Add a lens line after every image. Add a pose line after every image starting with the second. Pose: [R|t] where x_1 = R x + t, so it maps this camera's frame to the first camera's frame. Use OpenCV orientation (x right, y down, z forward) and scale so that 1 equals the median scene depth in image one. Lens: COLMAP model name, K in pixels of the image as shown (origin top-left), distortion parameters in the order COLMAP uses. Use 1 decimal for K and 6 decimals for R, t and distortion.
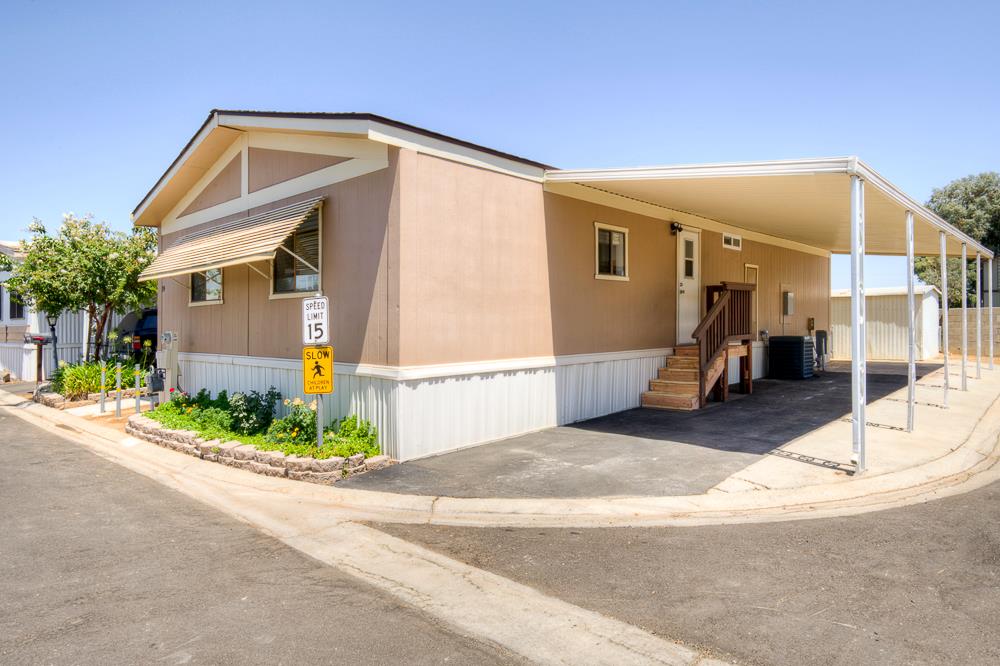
lens RADIAL K [[607.8, 0, 500.0], [0, 607.8, 333.0], [0, 0, 1]] dist [0.008436, -0.003749]
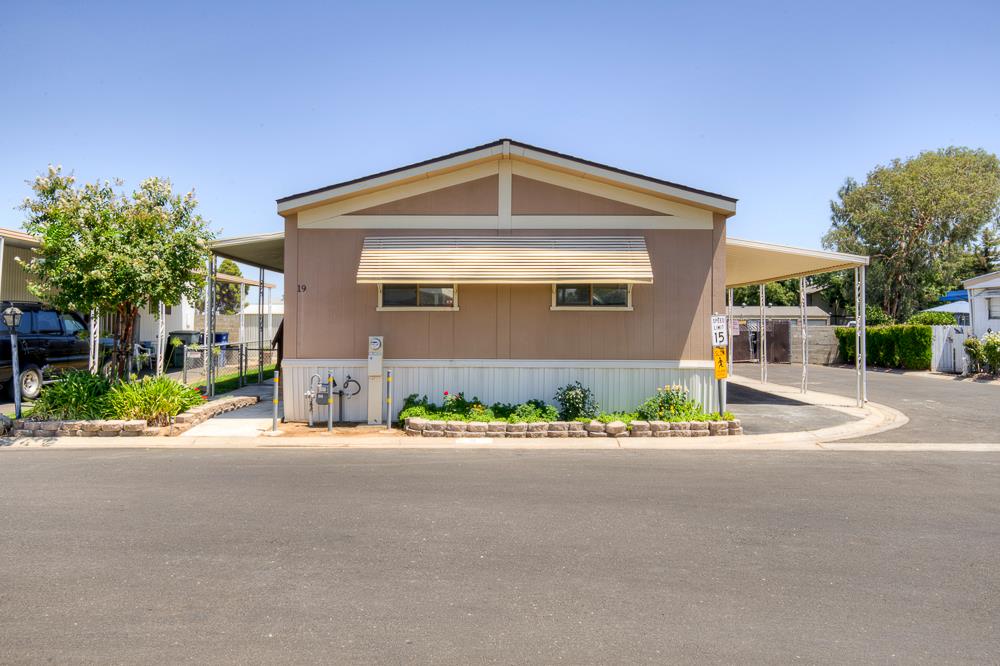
lens RADIAL K [[686.5, 0, 500.0], [0, 686.5, 333.0], [0, 0, 1]] dist [0.037927, -0.039491]
pose [[0.732366, 0.012328, 0.680800, -1.671893], [-0.001224, 0.999858, -0.016789, 0.014045], [-0.680910, 0.011463, 0.732277, 0.107524]]
